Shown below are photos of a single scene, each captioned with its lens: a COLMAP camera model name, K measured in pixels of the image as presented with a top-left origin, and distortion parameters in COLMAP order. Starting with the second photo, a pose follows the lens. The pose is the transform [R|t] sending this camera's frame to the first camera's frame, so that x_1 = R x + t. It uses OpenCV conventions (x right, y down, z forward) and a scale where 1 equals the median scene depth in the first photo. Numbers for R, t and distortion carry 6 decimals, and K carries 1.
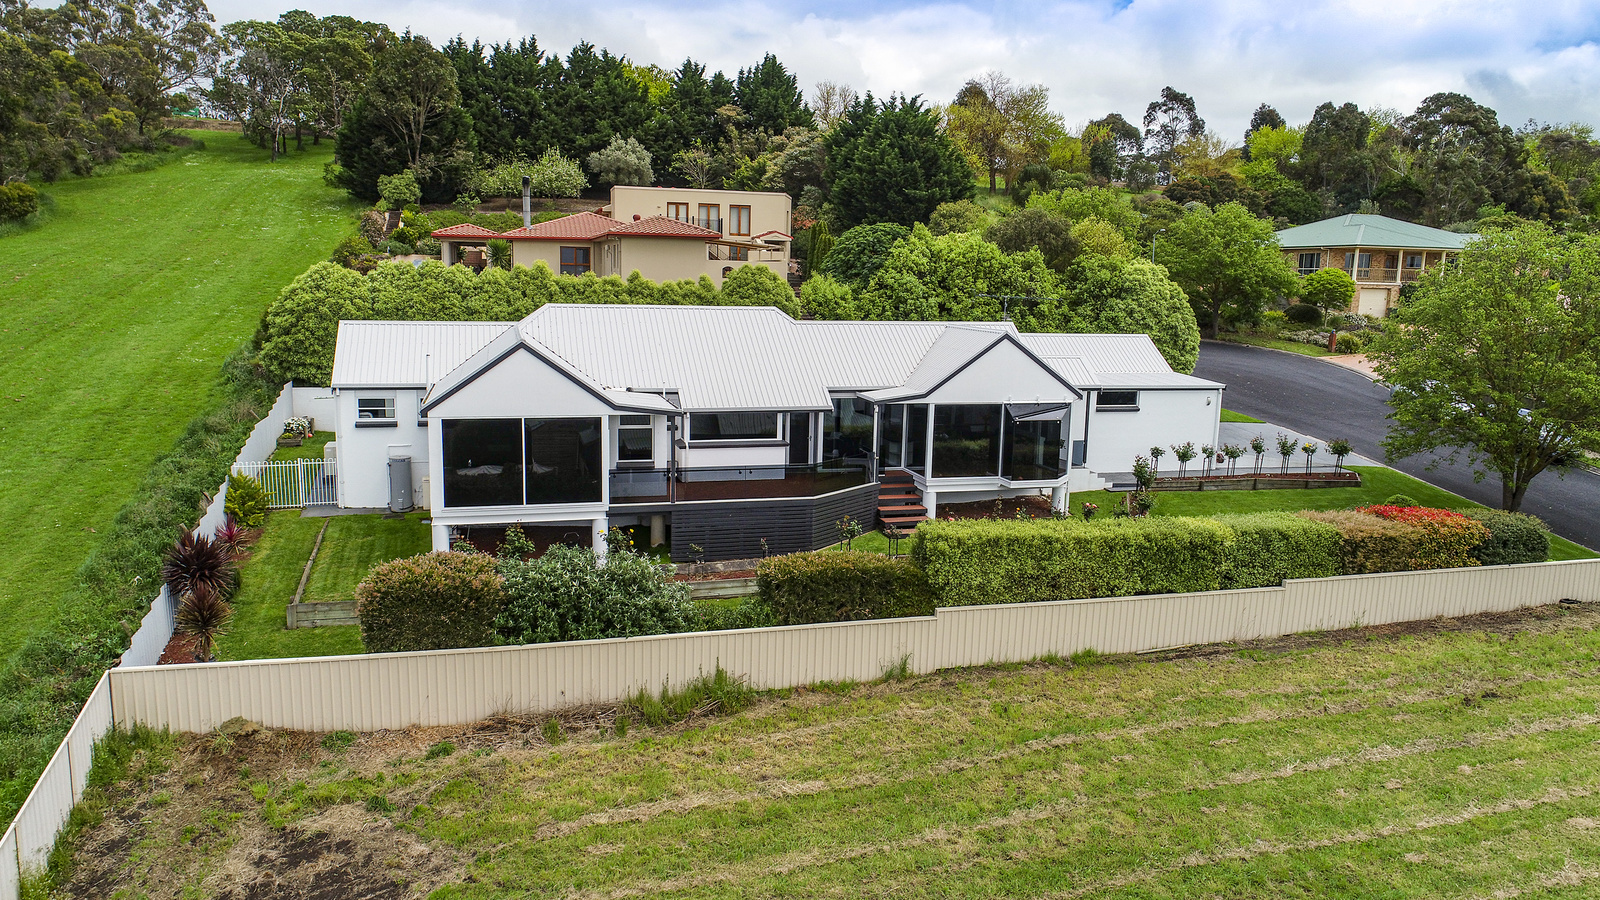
lens RADIAL K [[1078.0, 0, 800.0], [0, 1078.0, 450.0], [0, 0, 1]] dist [-0.003093, 0.000254]
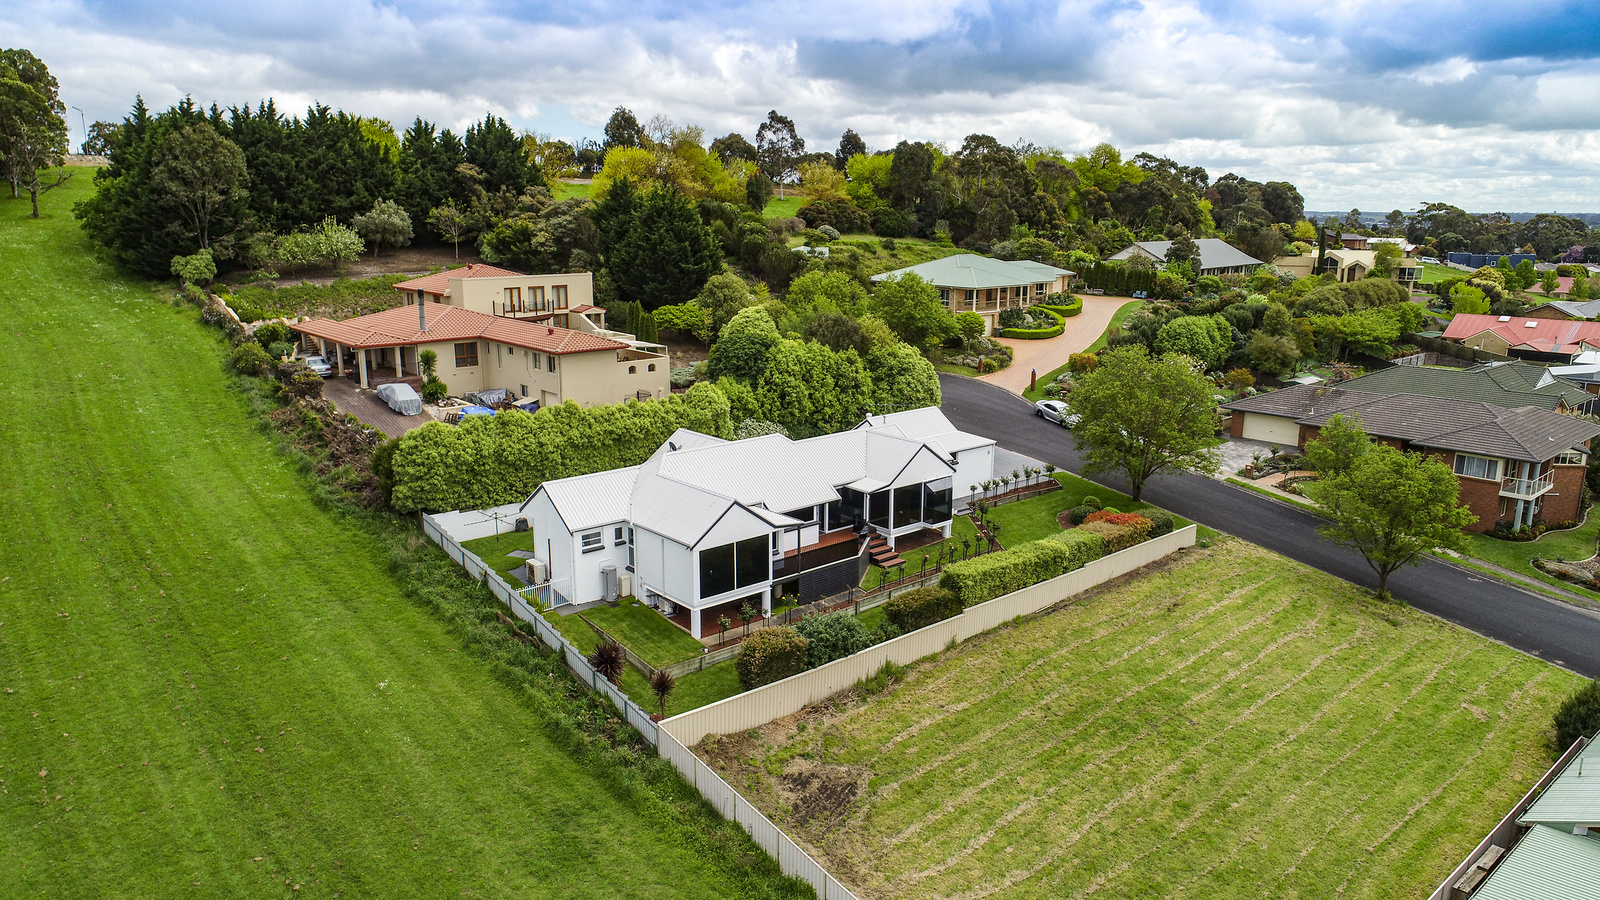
lens RADIAL K [[1066.4, 0, 800.0], [0, 1066.4, 450.0], [0, 0, 1]] dist [-0.003419, -0.000117]
pose [[0.905980, -0.113995, 0.407683, -0.744331], [0.085369, 0.992473, 0.087801, -0.281400], [-0.414623, -0.044743, 0.908893, -0.539852]]
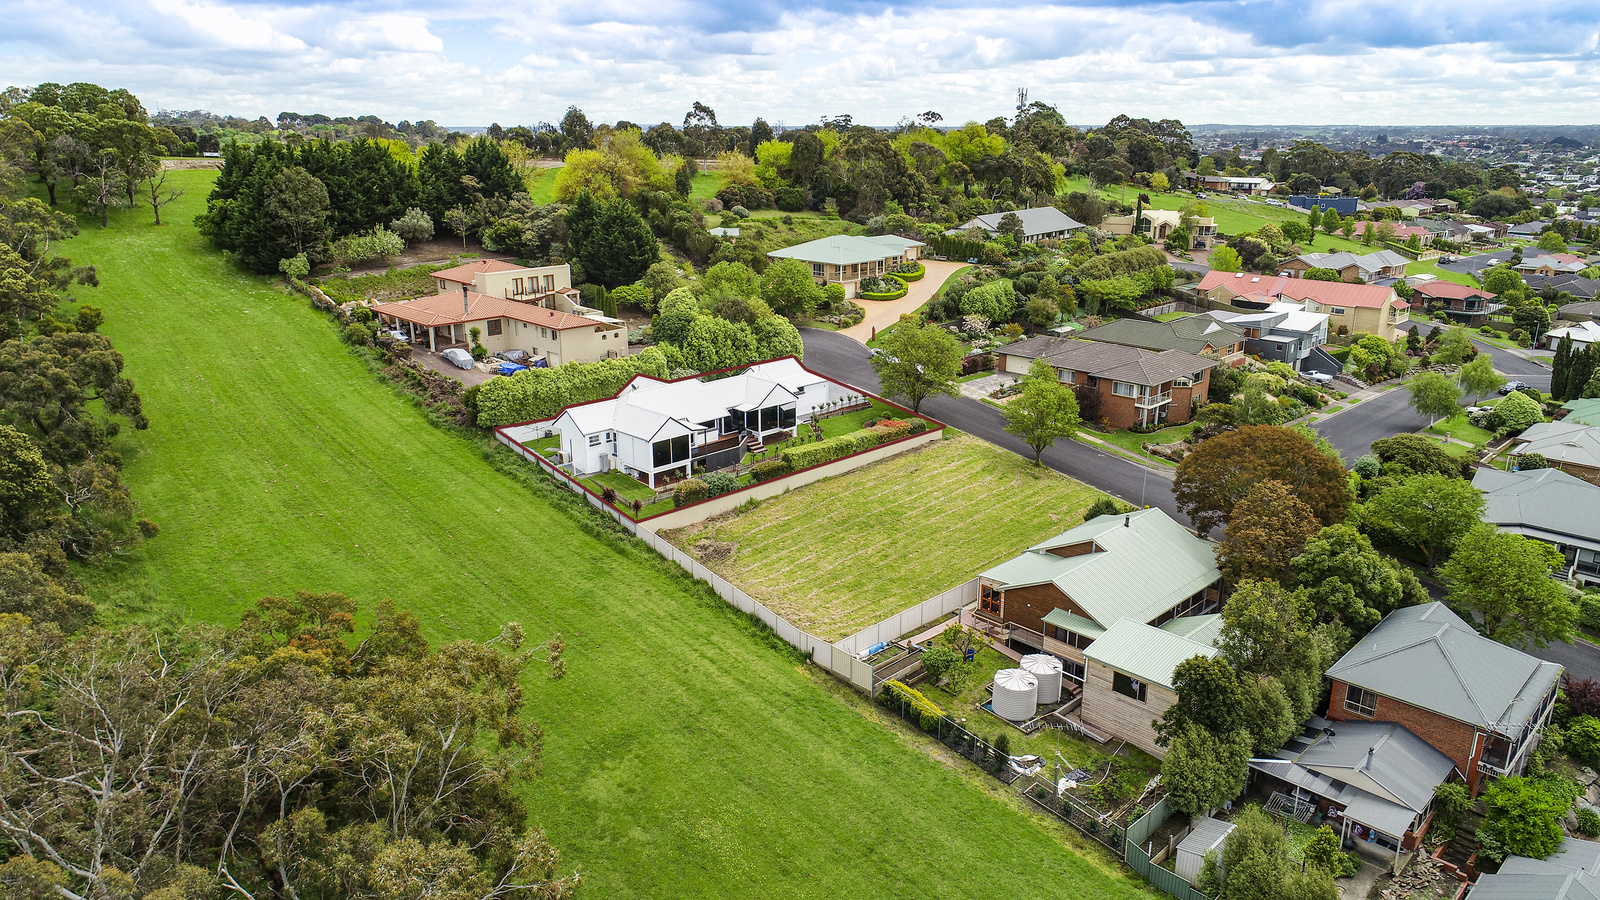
lens RADIAL K [[1069.0, 0, 800.0], [0, 1069.0, 450.0], [0, 0, 1]] dist [-0.000535, -0.000633]
pose [[0.879969, -0.162485, 0.446378, -1.222022], [0.097229, 0.981395, 0.165563, -0.443973], [-0.464975, -0.102290, 0.879395, -1.862389]]
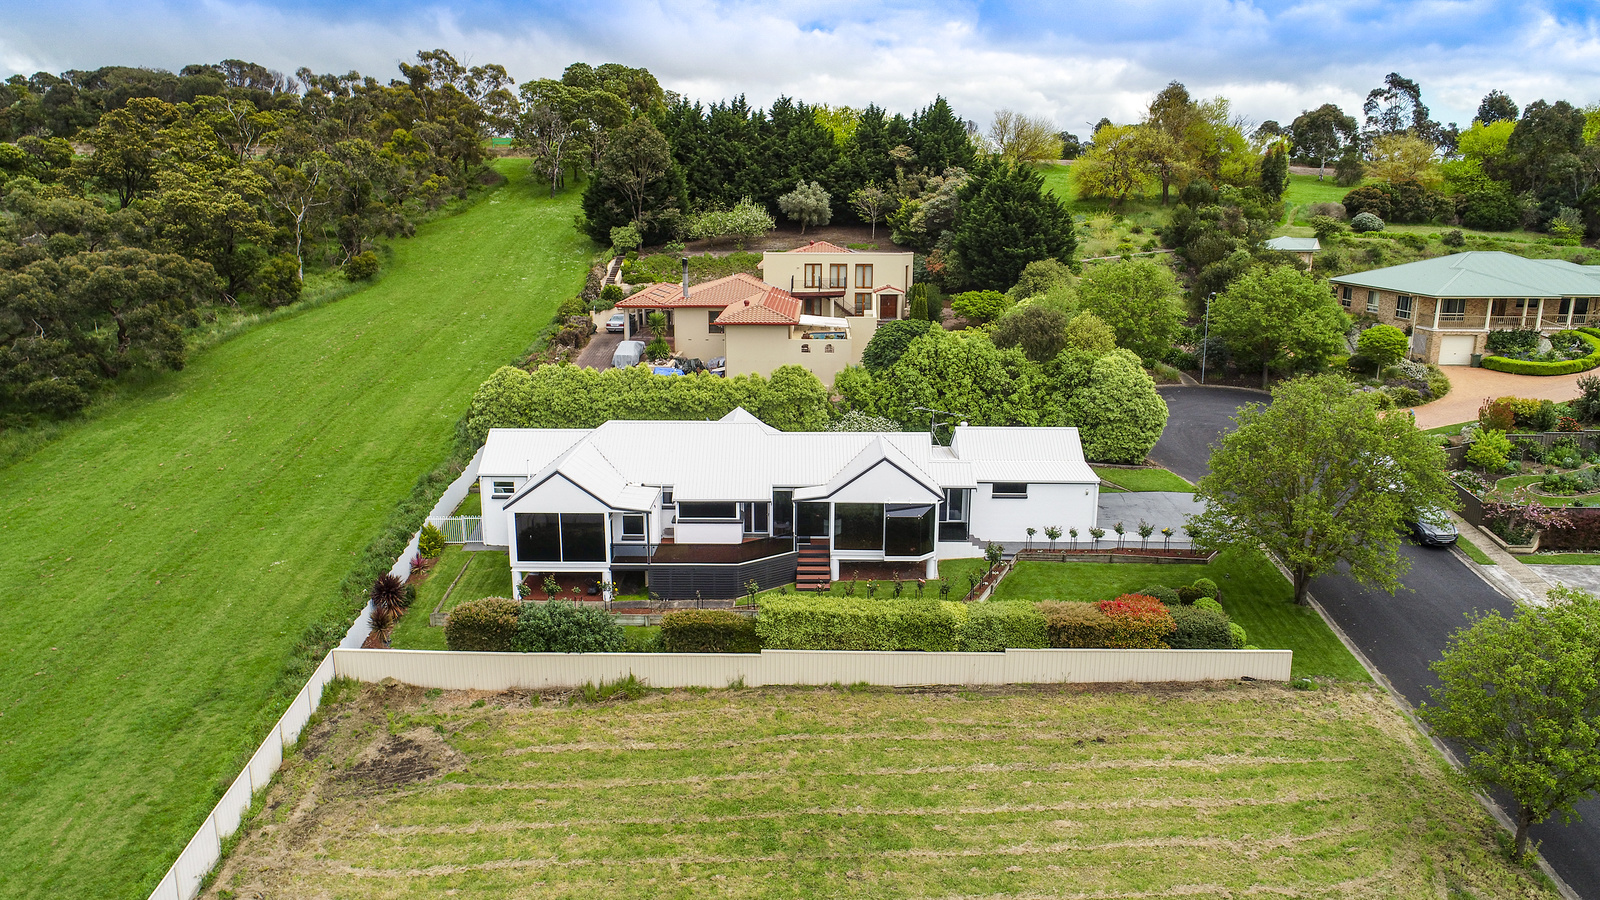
lens RADIAL K [[1066.4, 0, 800.0], [0, 1066.4, 450.0], [0, 0, 1]] dist [-0.003419, -0.000117]
pose [[0.959206, 0.045605, -0.279004, 0.507520], [-0.026861, 0.997140, 0.070640, -0.227222], [0.281428, -0.060264, 0.957688, -0.449487]]
